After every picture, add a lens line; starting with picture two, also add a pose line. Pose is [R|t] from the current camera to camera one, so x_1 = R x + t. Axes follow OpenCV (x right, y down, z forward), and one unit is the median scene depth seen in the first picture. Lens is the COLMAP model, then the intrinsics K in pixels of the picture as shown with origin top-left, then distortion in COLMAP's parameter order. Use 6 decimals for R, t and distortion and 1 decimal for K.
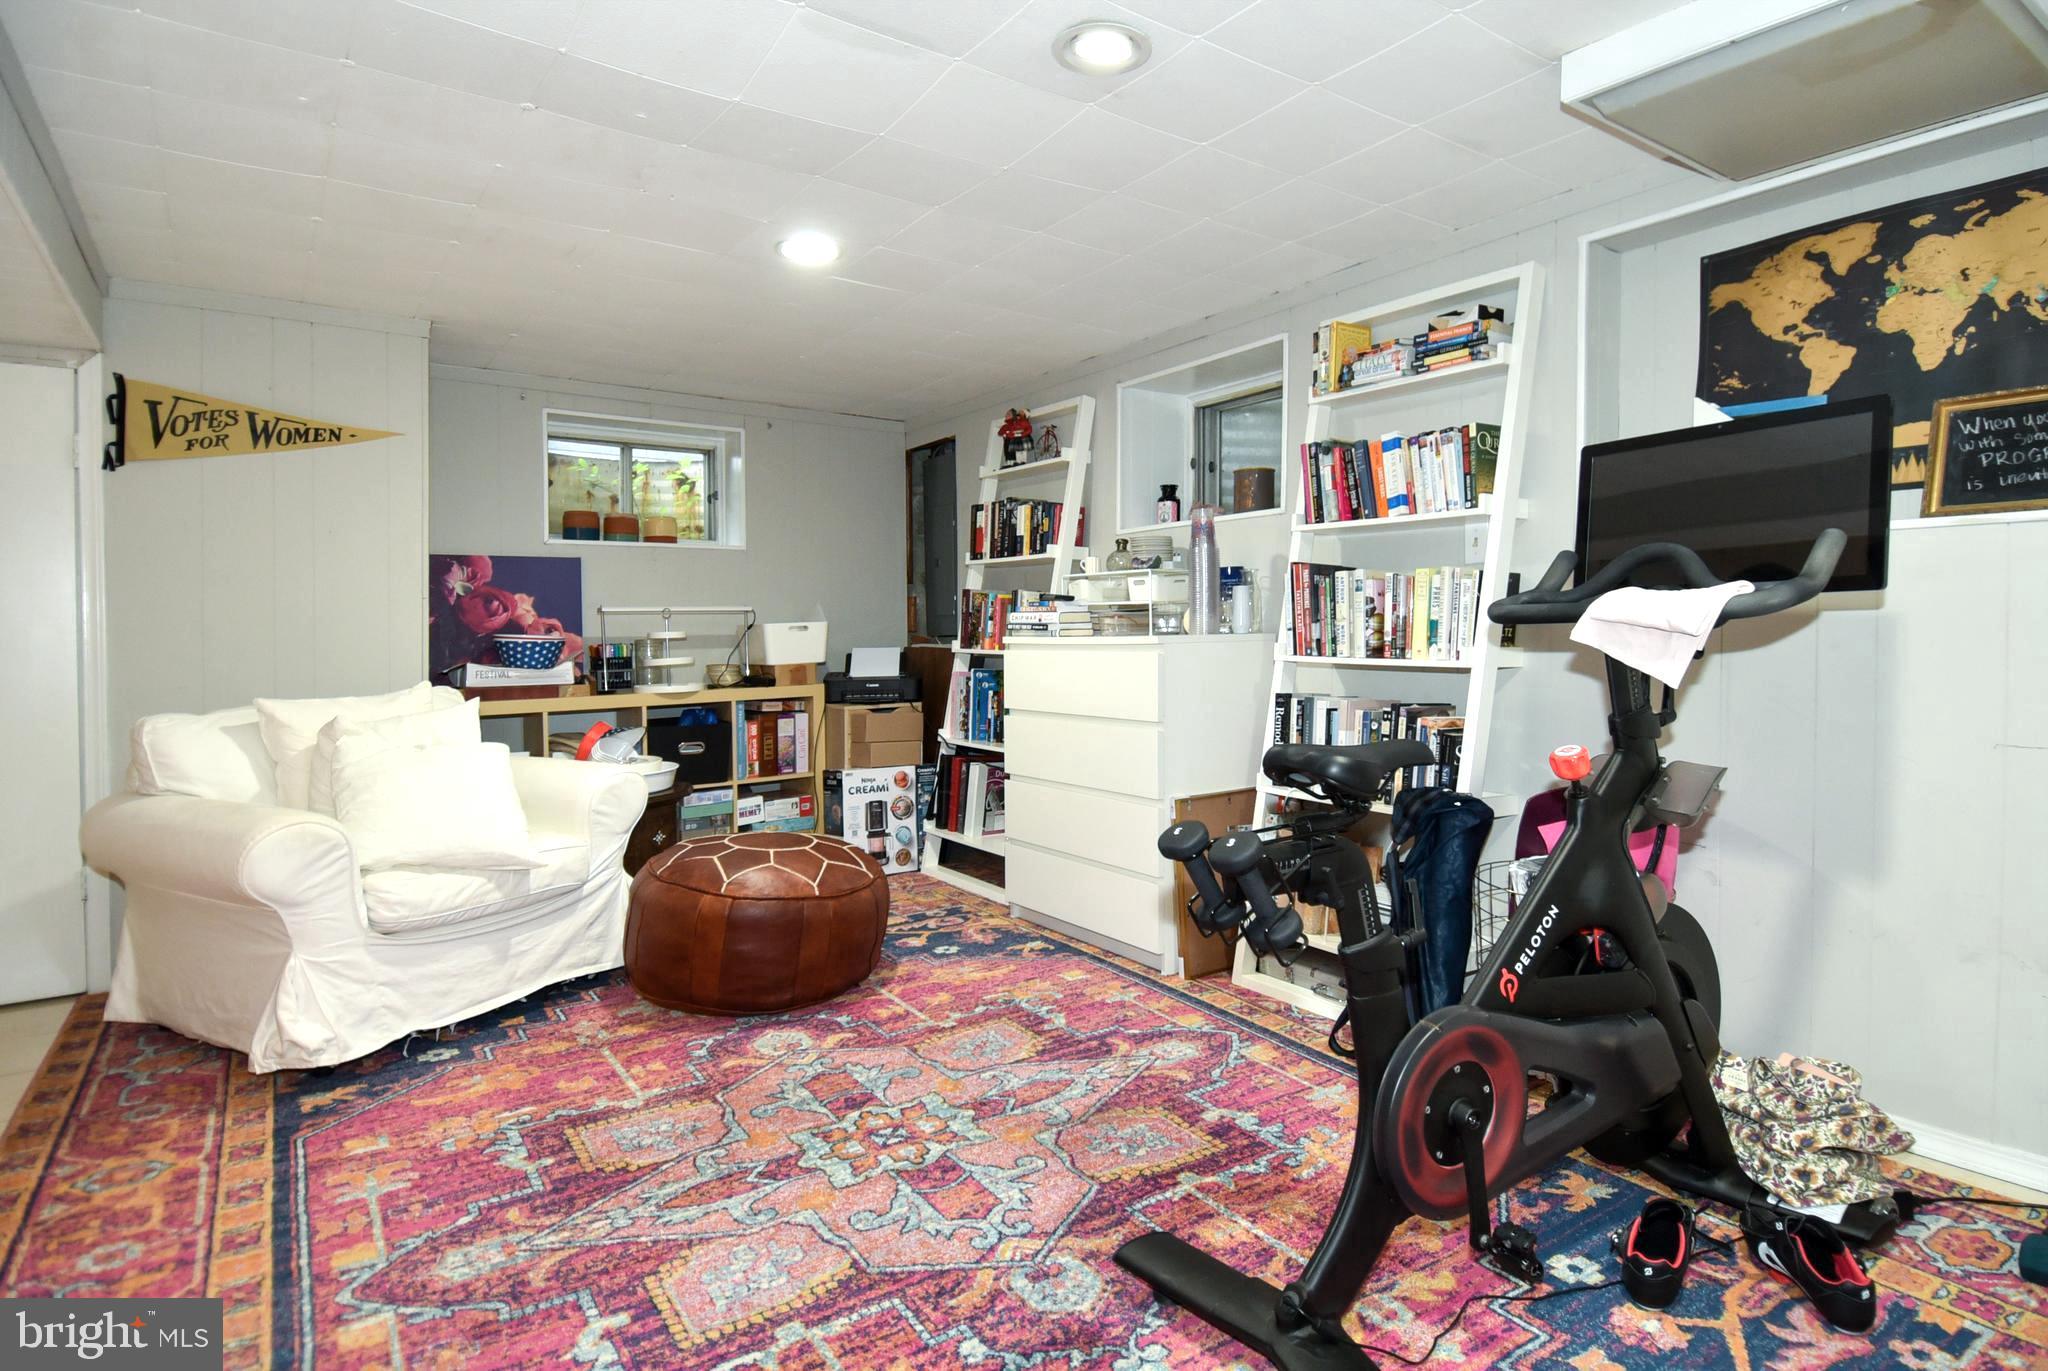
lens RADIAL K [[1072.0, 0, 1062.7], [0, 1072.0, 683.4], [0, 0, 1]] dist [0.036983, -0.038477]
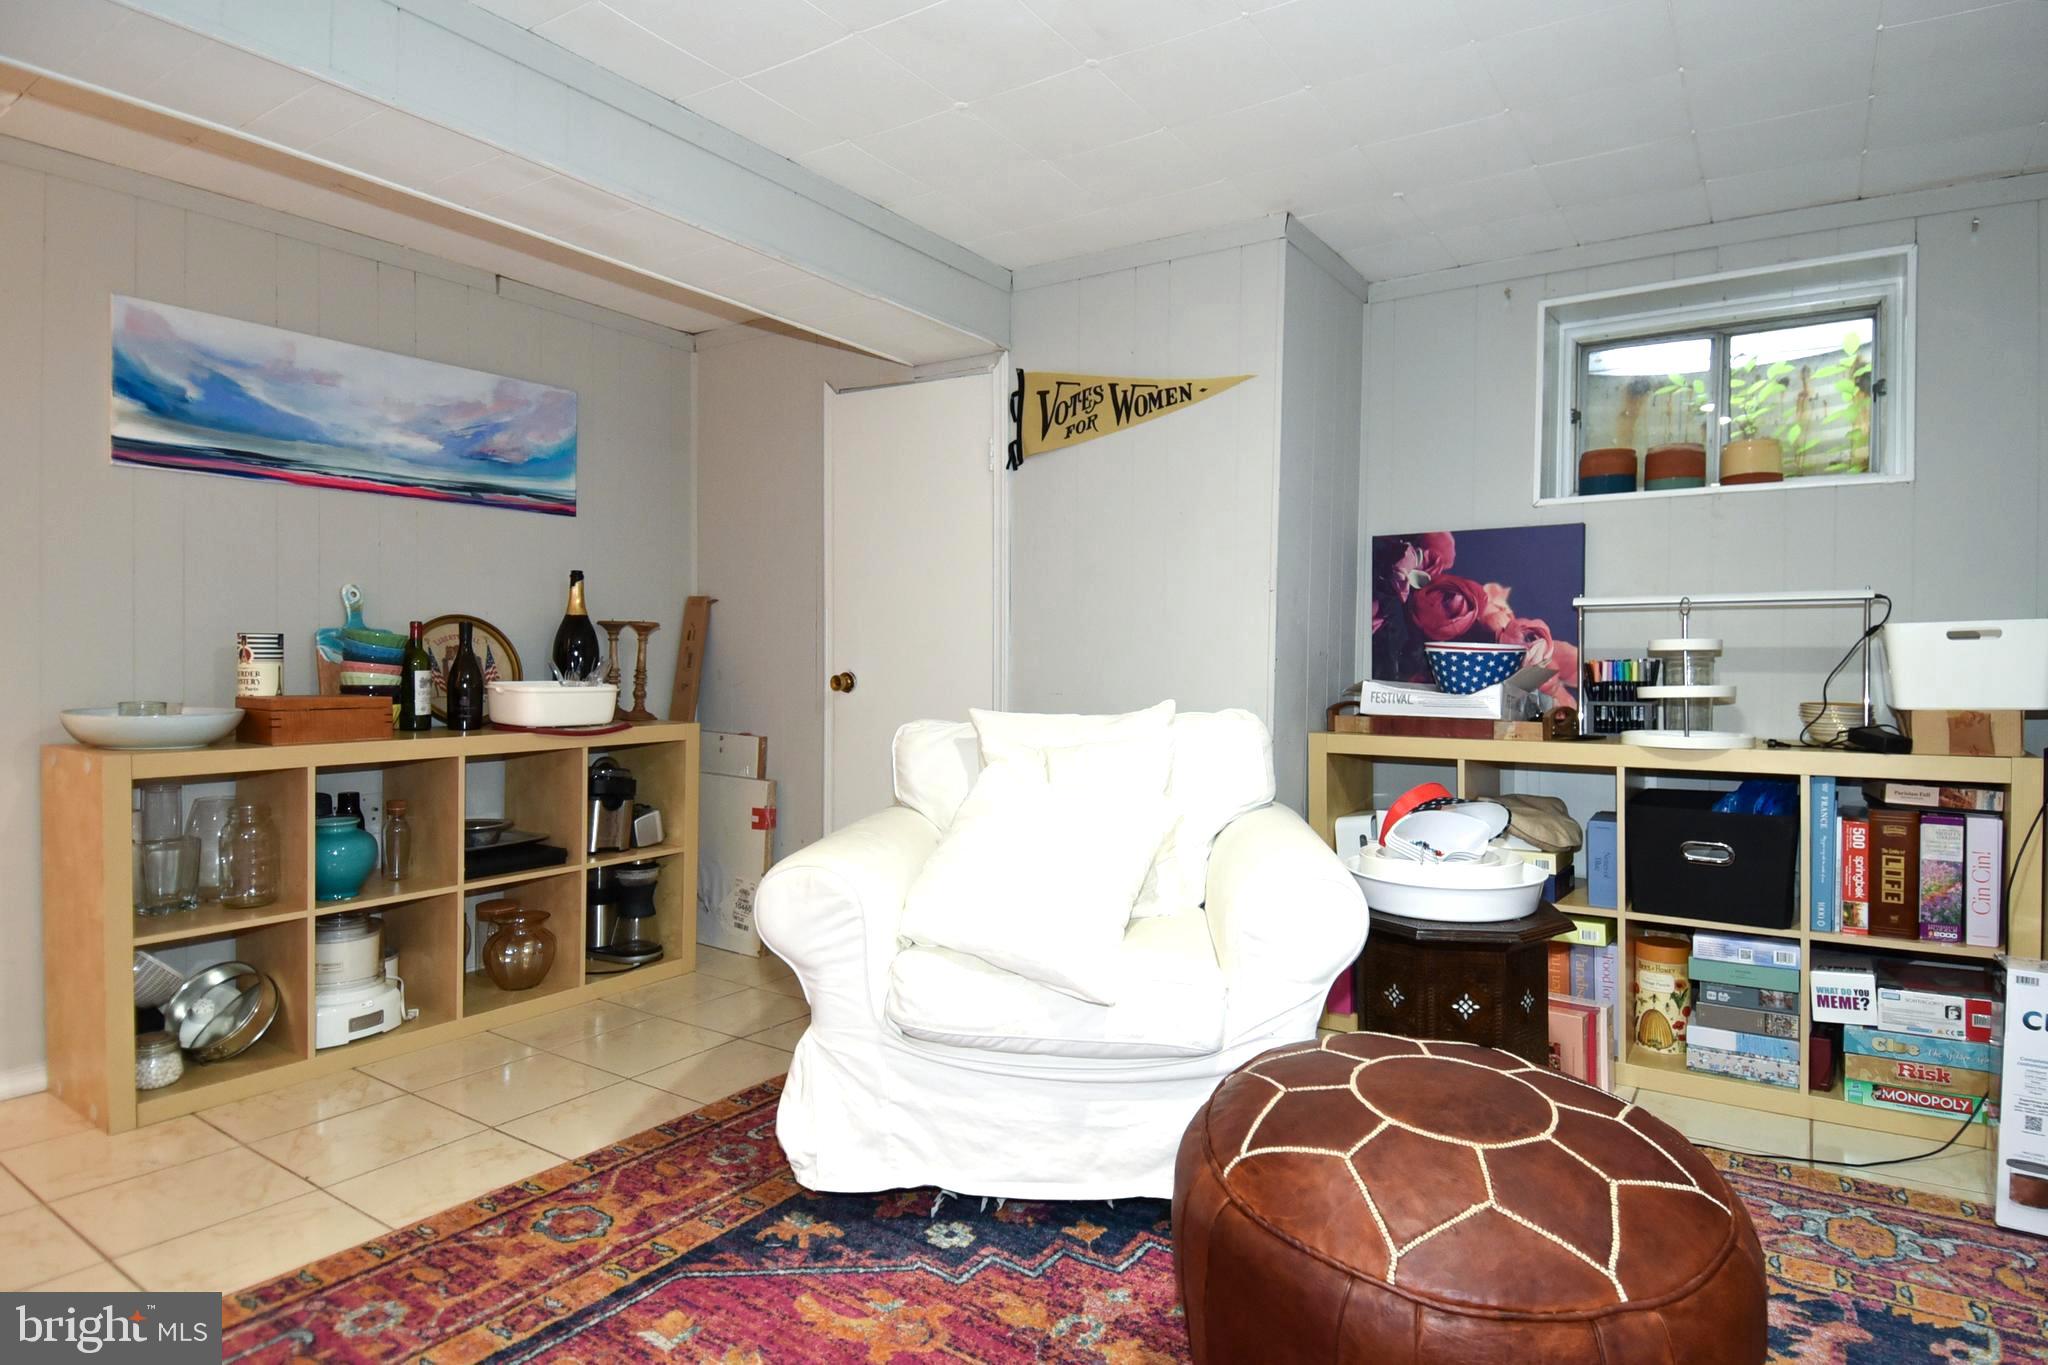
lens RADIAL K [[1153.6, 0, 1064.9], [0, 1153.6, 658.7], [0, 0, 1]] dist [0.046327, -0.050489]
pose [[0.358104, 0.016827, -0.933530, 0.108340], [-0.057348, 0.998346, -0.004003, -0.021066], [0.931919, 0.054970, 0.358477, 0.601836]]
